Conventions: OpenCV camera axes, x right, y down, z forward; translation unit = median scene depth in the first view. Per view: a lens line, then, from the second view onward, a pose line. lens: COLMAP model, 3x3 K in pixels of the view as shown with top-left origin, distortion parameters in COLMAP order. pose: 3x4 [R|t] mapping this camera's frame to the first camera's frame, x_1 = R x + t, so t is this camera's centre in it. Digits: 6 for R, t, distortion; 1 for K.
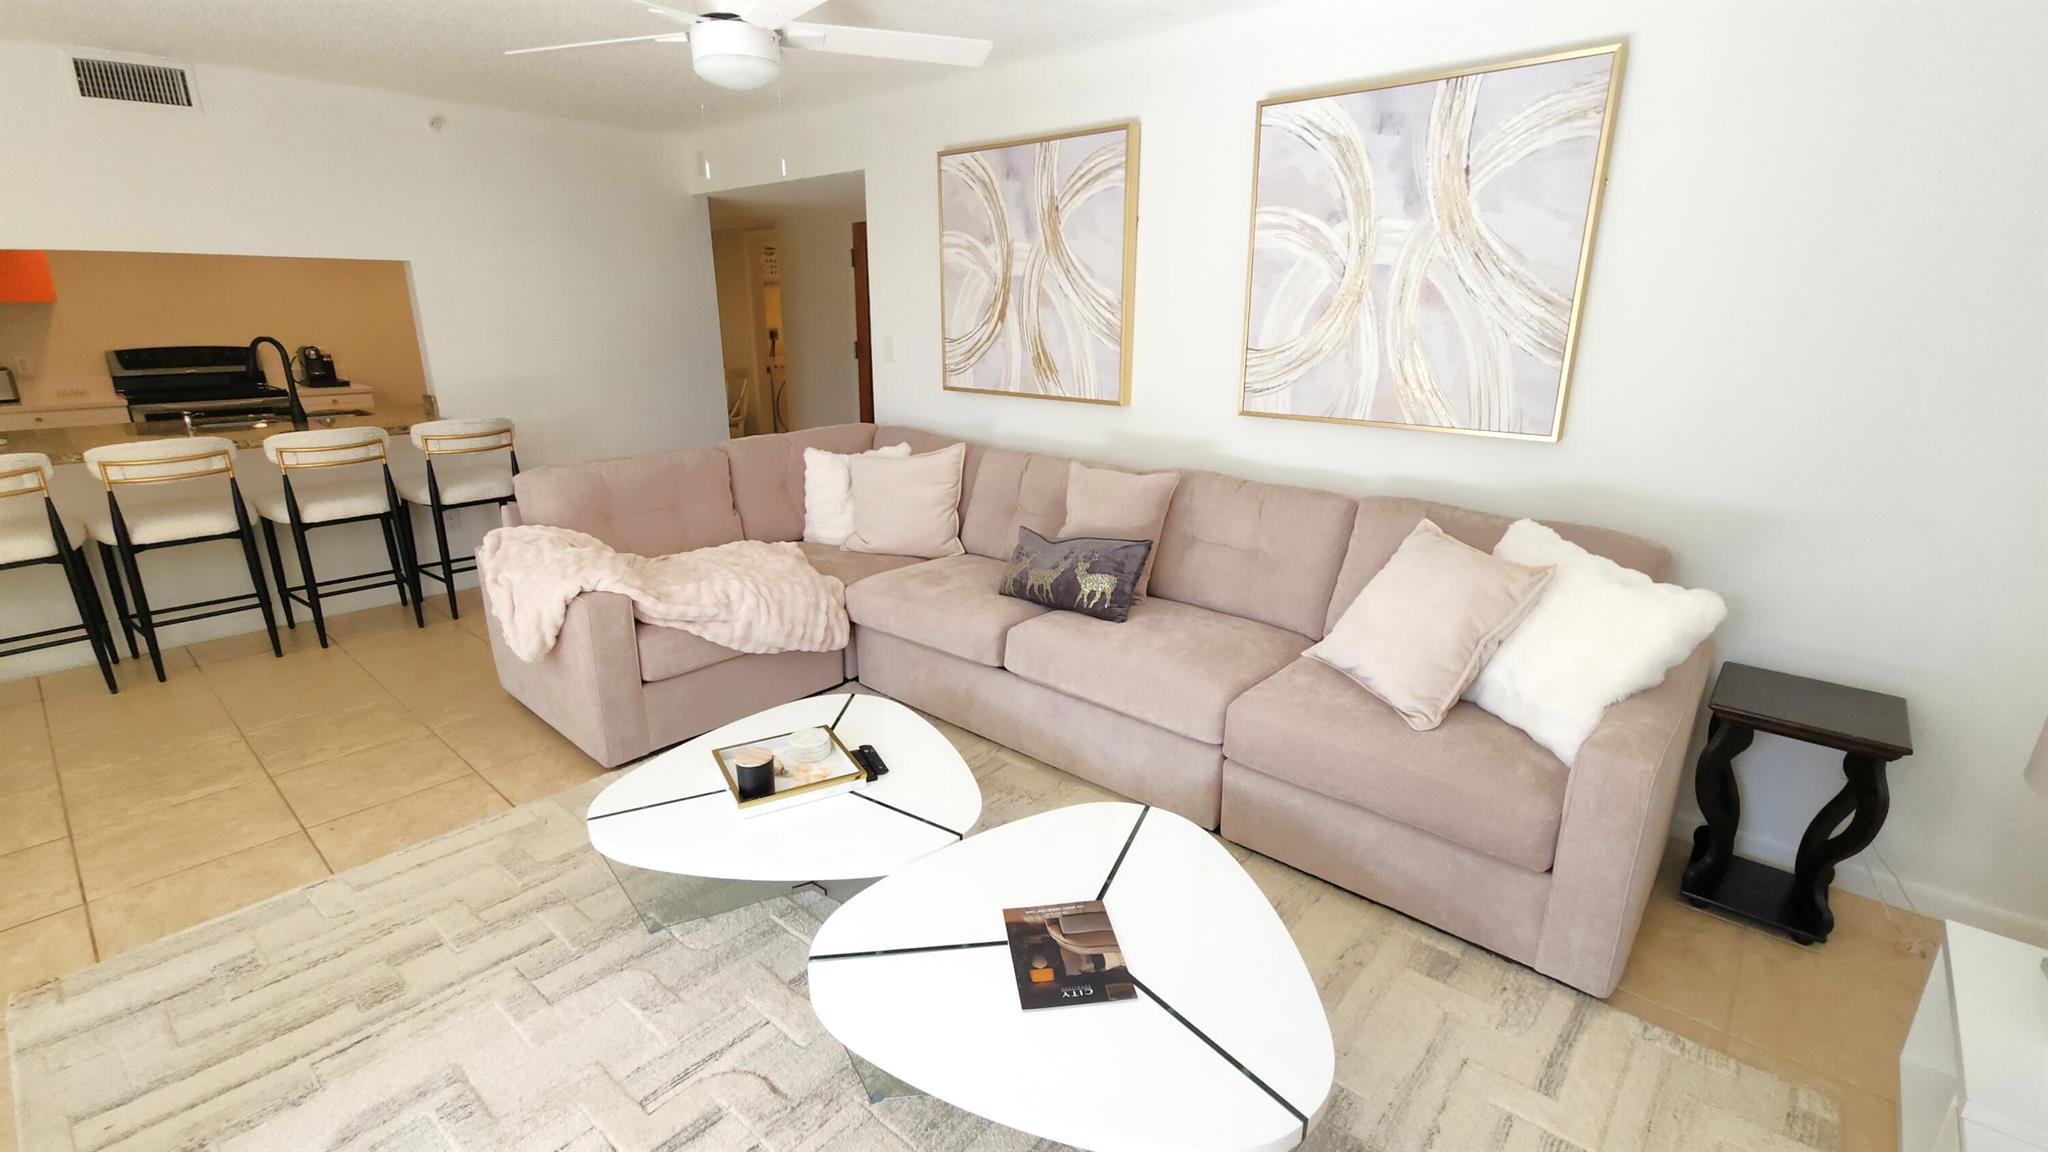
lens RADIAL K [[896.5, 0, 1024.0], [0, 896.5, 576.0], [0, 0, 1]] dist [0.030560, -0.016189]
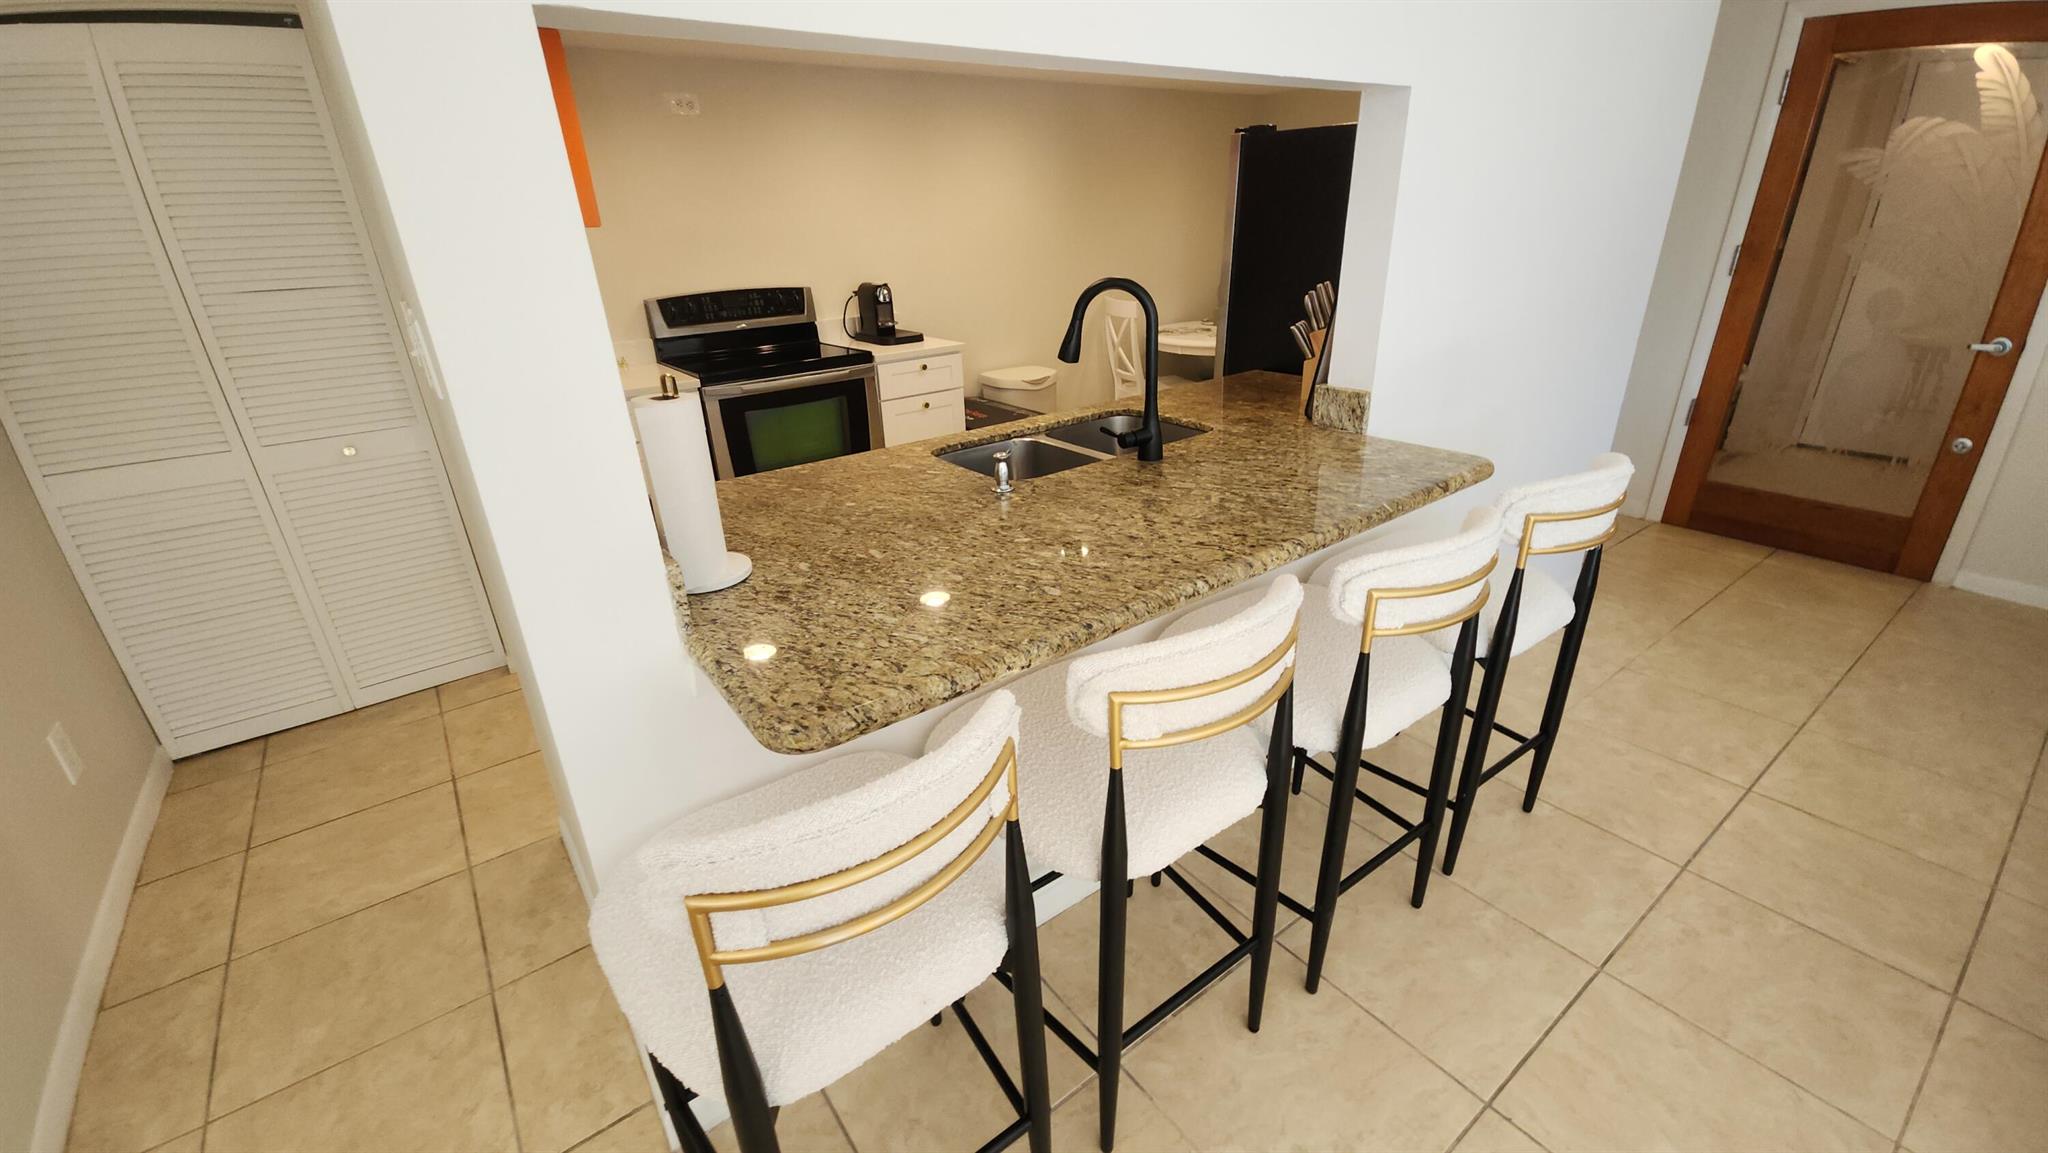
lens RADIAL K [[823.6, 0, 1024.0], [0, 823.6, 576.5], [0, 0, 1]] dist [0.025418, -0.019598]
pose [[0.979719, 0.040561, -0.196226, -0.819766], [-0.016987, 0.992585, 0.120361, -0.165547], [0.199653, -0.114586, 0.973144, 0.581005]]
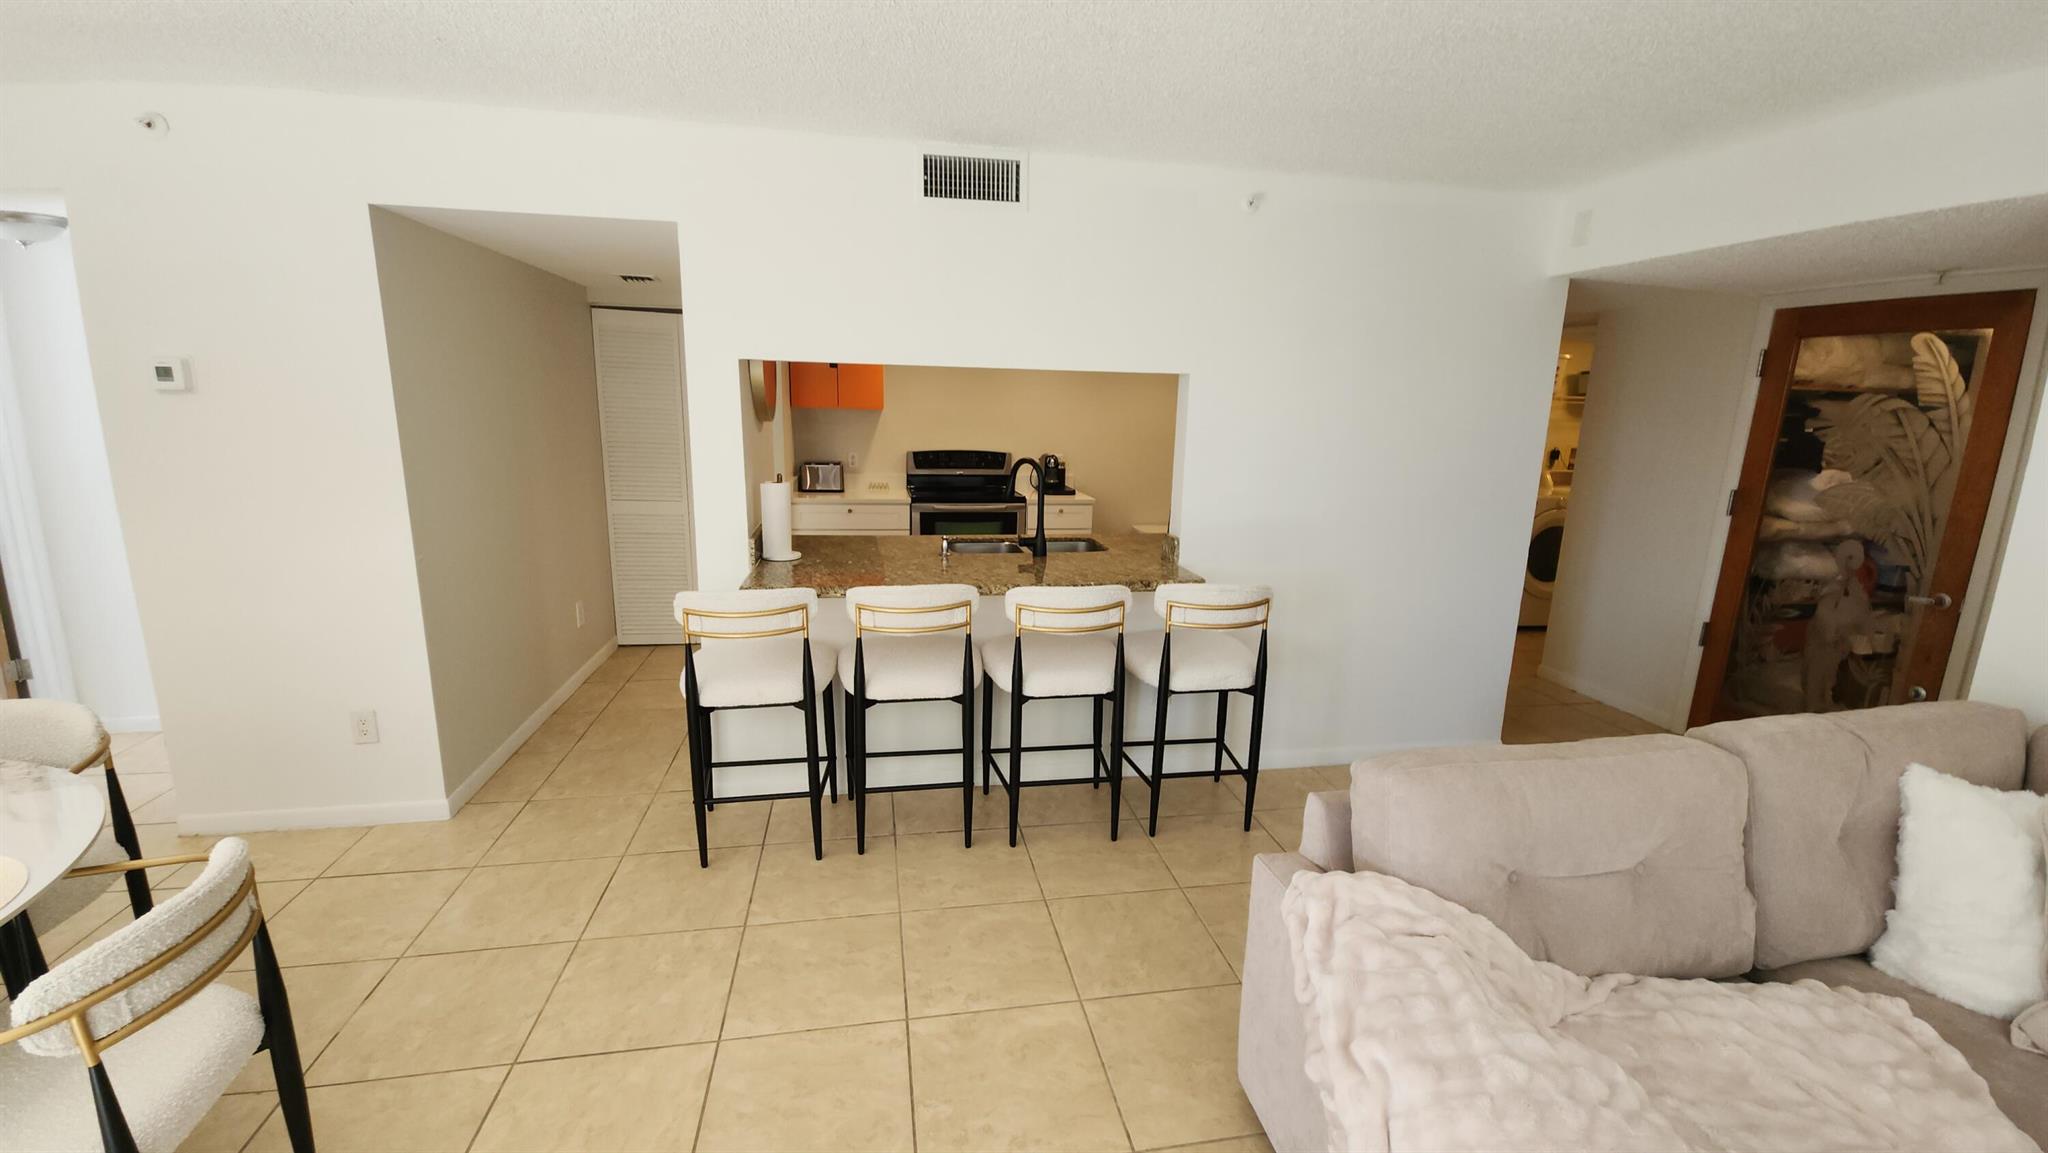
lens RADIAL K [[838.3, 0, 1026.5], [0, 838.3, 568.3], [0, 0, 1]] dist [-0.000531, 0.000135]
pose [[0.791818, 0.135603, -0.595513, -0.344453], [-0.195640, 0.979978, -0.036981, -0.131256], [0.578575, 0.145788, 0.802494, 0.368889]]
